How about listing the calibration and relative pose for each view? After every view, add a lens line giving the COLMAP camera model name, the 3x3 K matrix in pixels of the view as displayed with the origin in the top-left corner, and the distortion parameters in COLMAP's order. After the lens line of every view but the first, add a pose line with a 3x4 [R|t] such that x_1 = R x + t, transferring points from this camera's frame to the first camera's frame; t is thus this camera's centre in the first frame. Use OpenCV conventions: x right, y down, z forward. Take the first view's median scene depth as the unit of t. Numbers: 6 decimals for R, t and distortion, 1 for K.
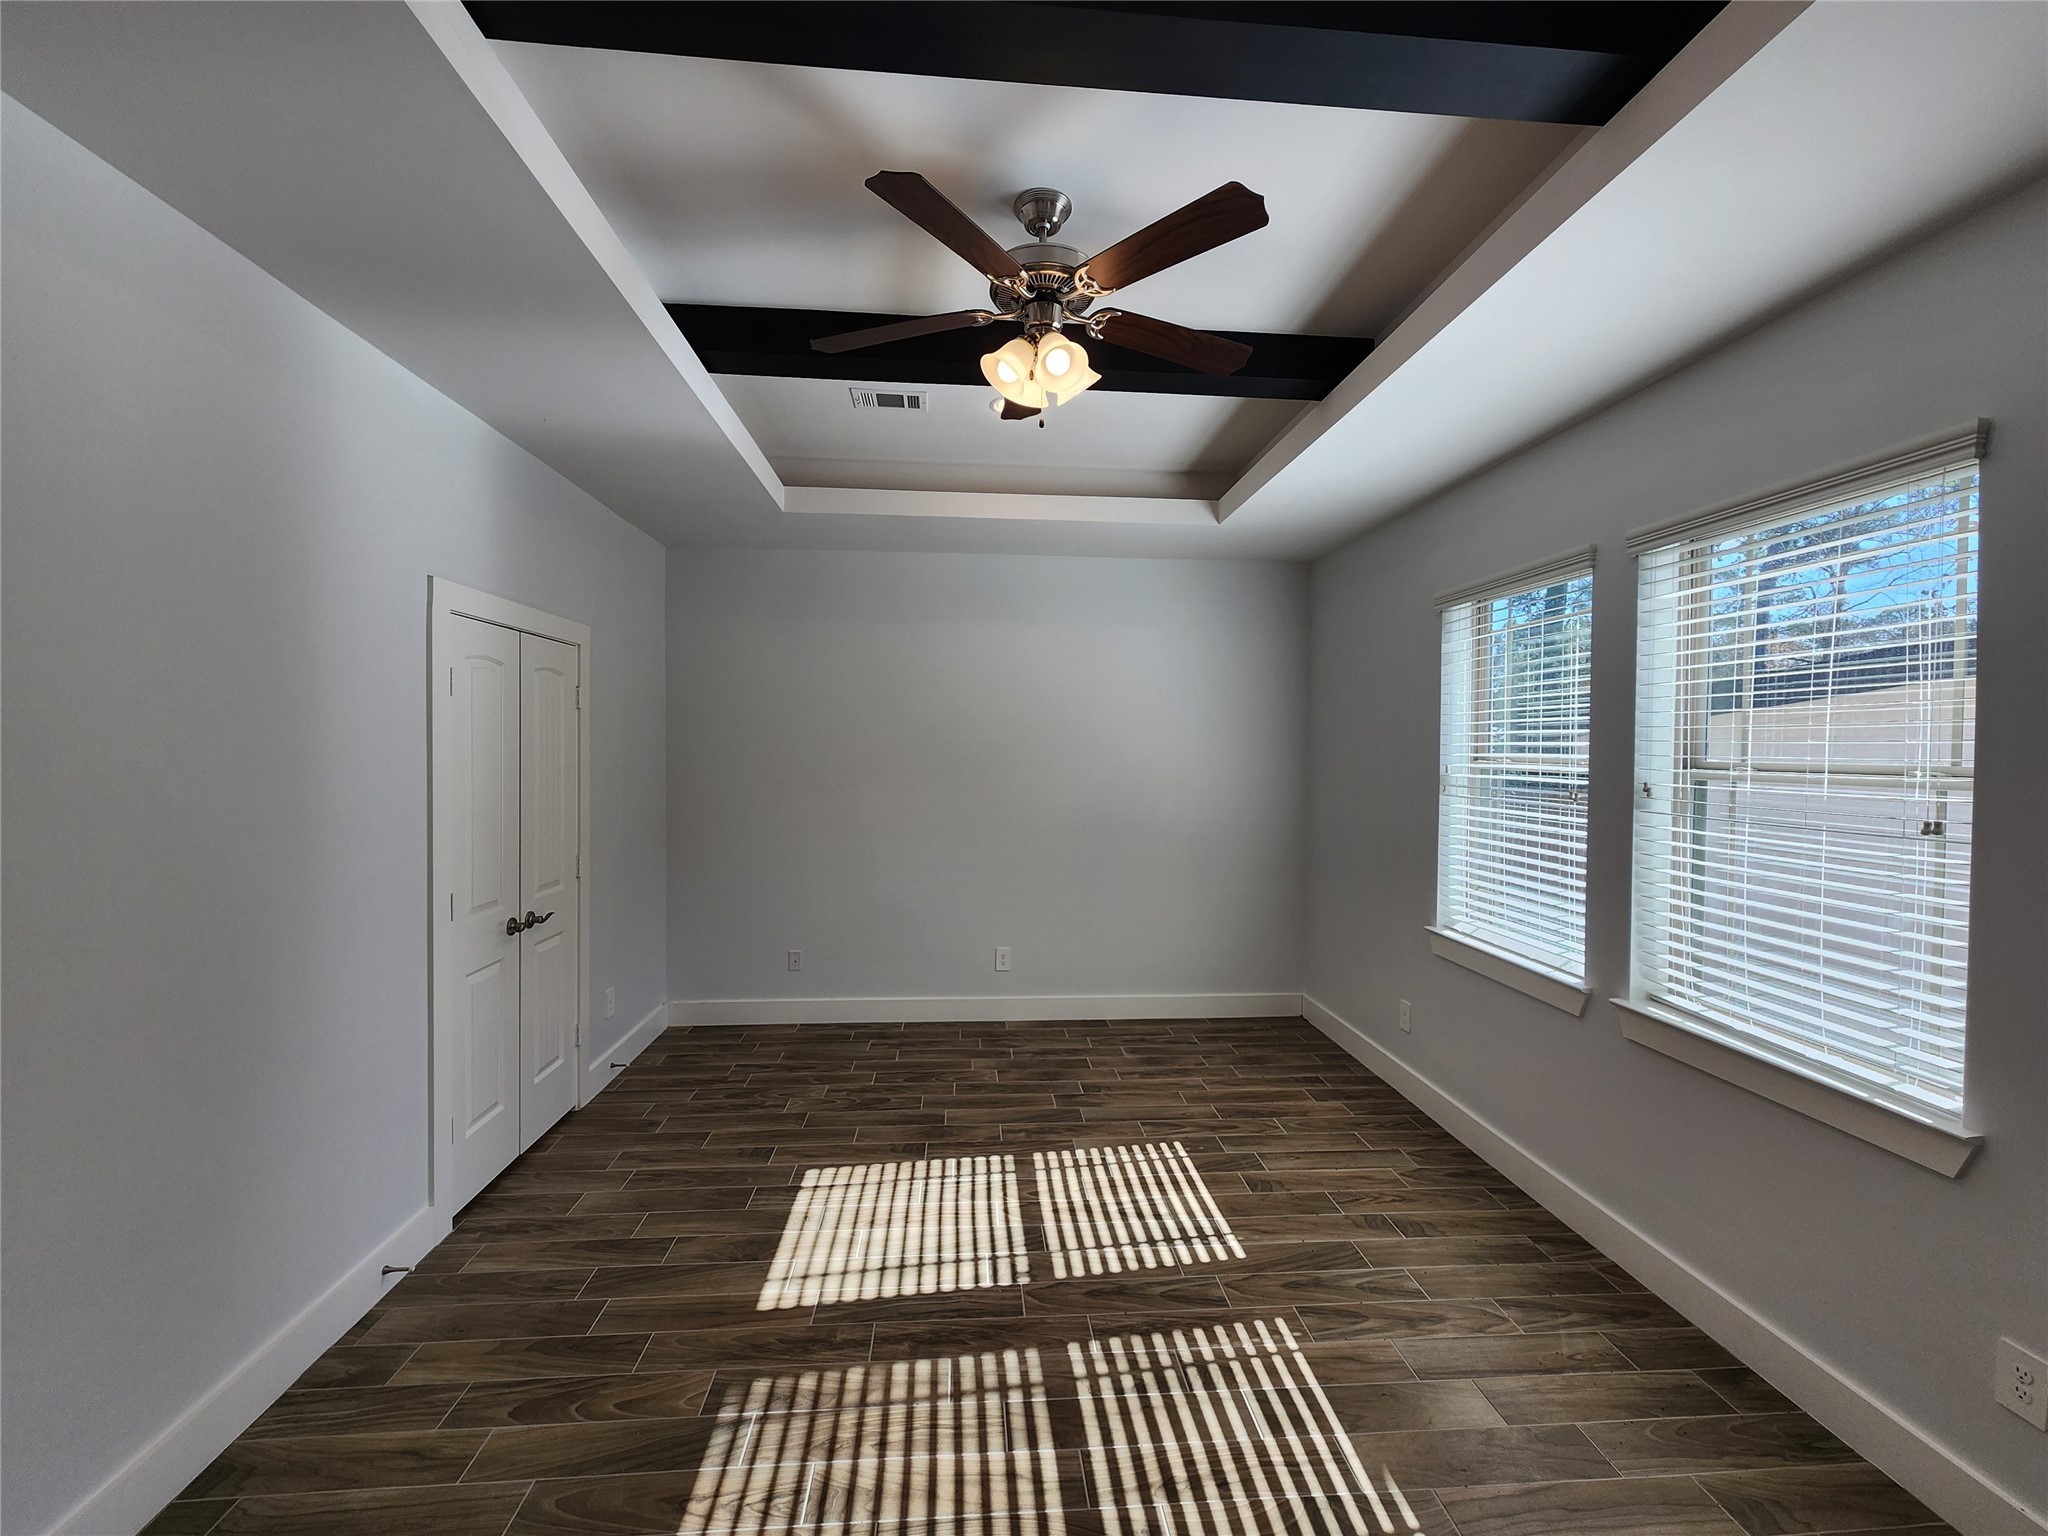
lens RADIAL K [[836.1, 0, 1029.6], [0, 836.1, 768.5], [0, 0, 1]] dist [0.003426, -0.002321]
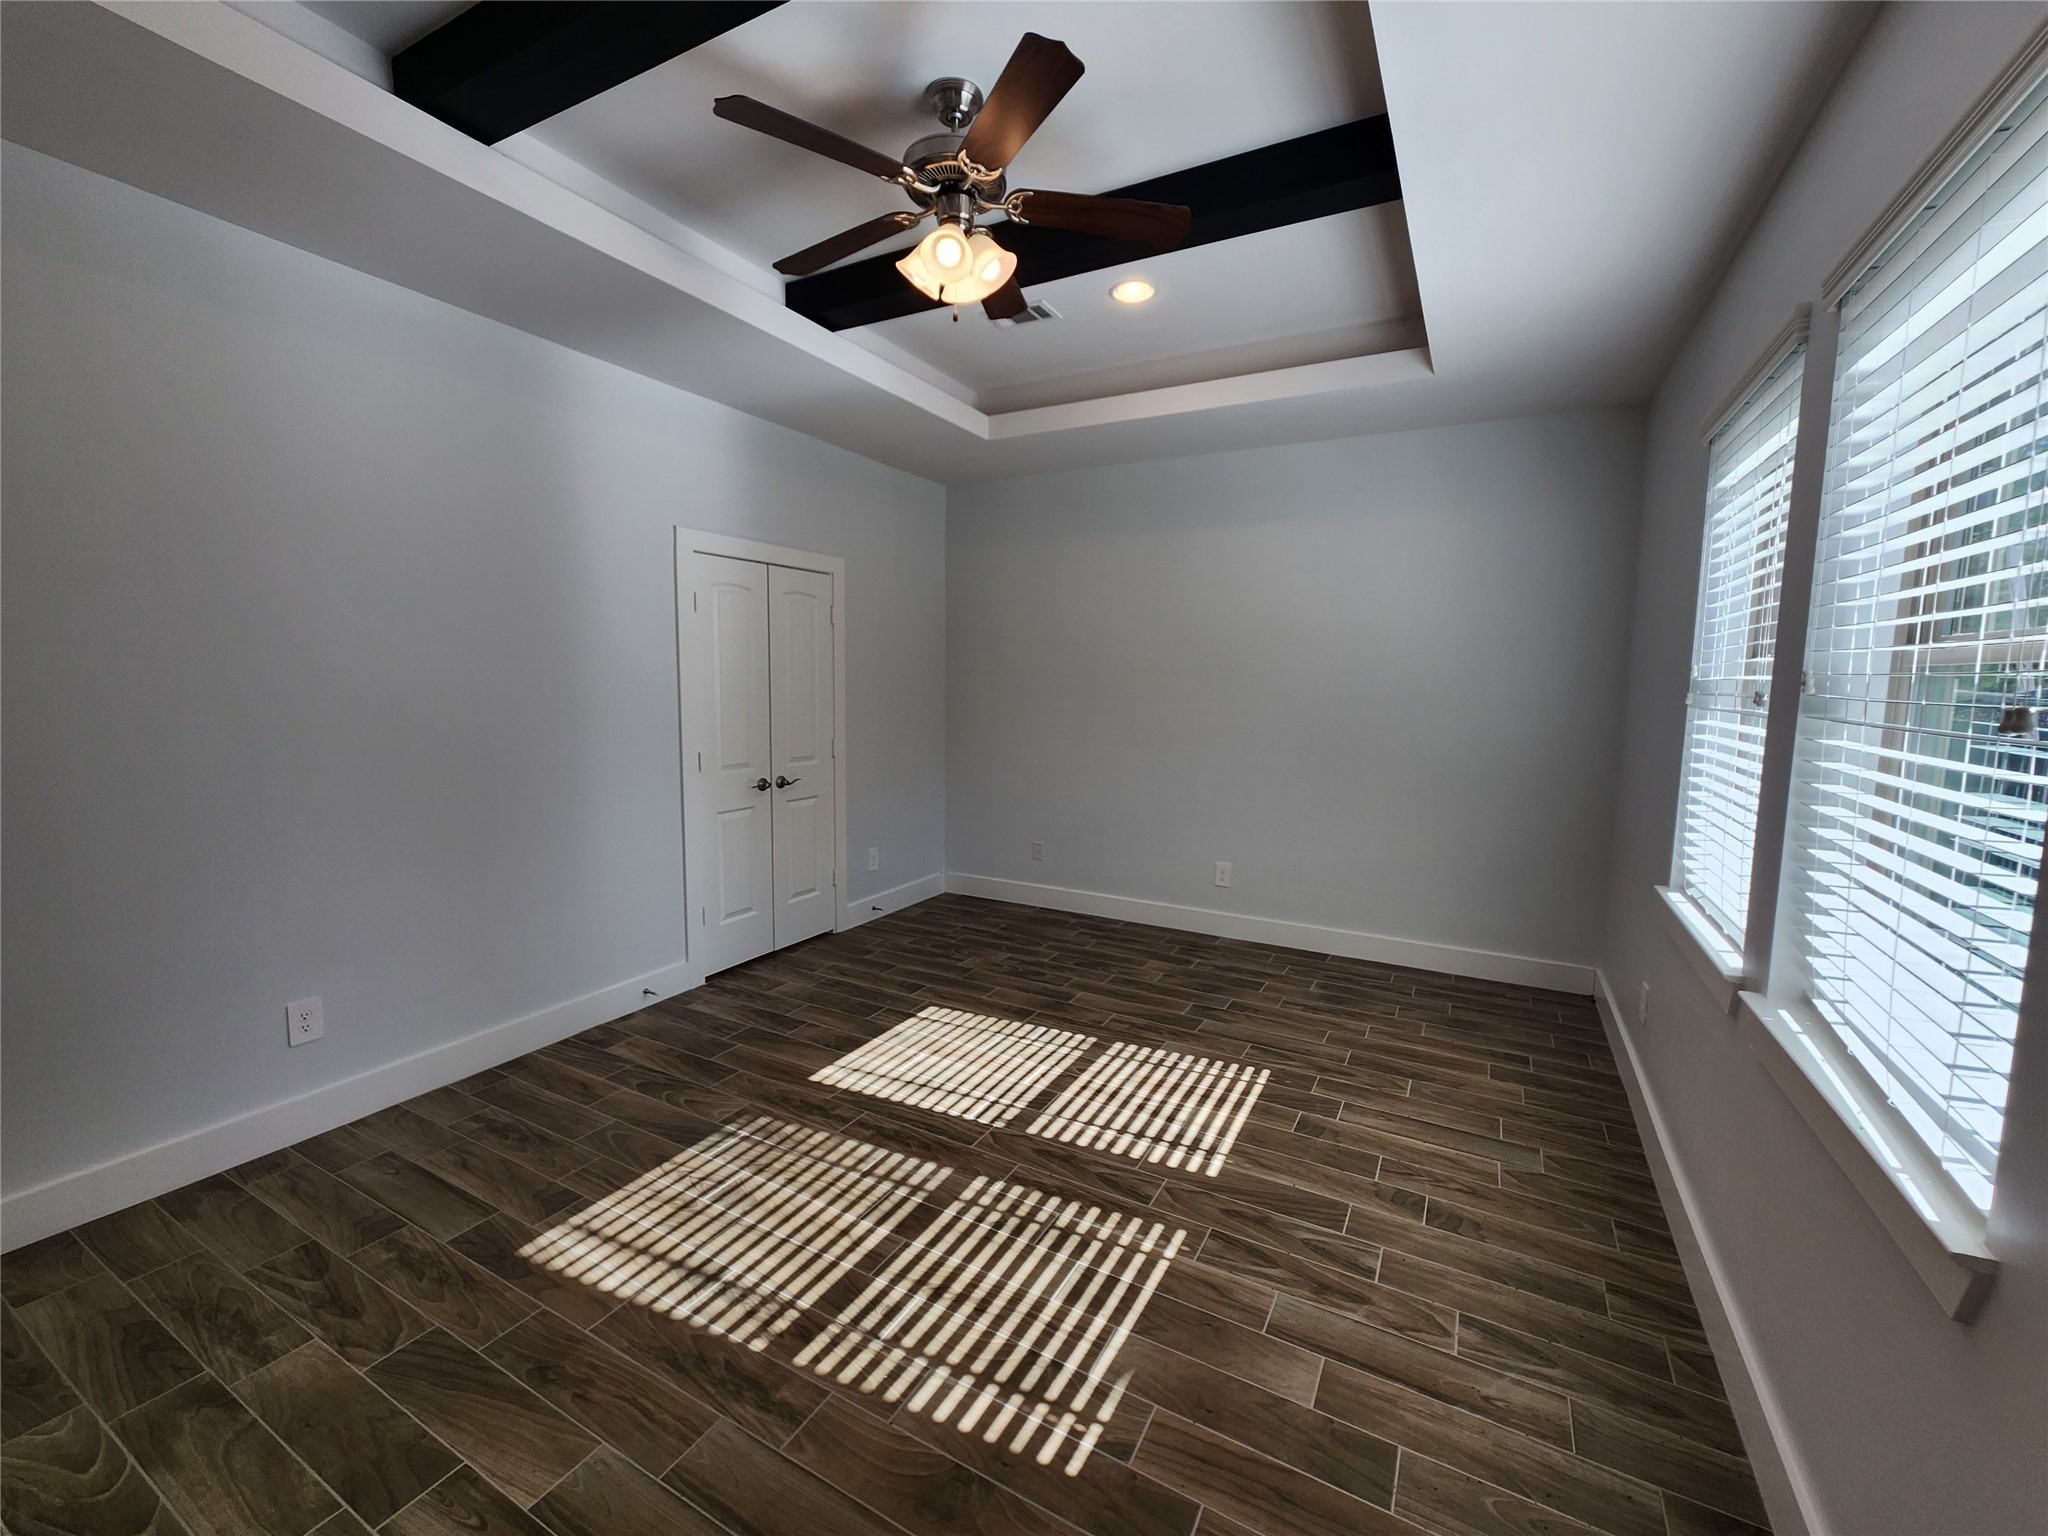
lens RADIAL K [[836.1, 0, 1033.1], [0, 836.1, 766.4], [0, 0, 1]] dist [0.003426, -0.002321]
pose [[0.836722, 0.059628, -0.544372, 0.542221], [-0.018025, 0.996515, 0.081448, 0.044667], [0.547331, -0.058337, 0.834881, 0.116242]]
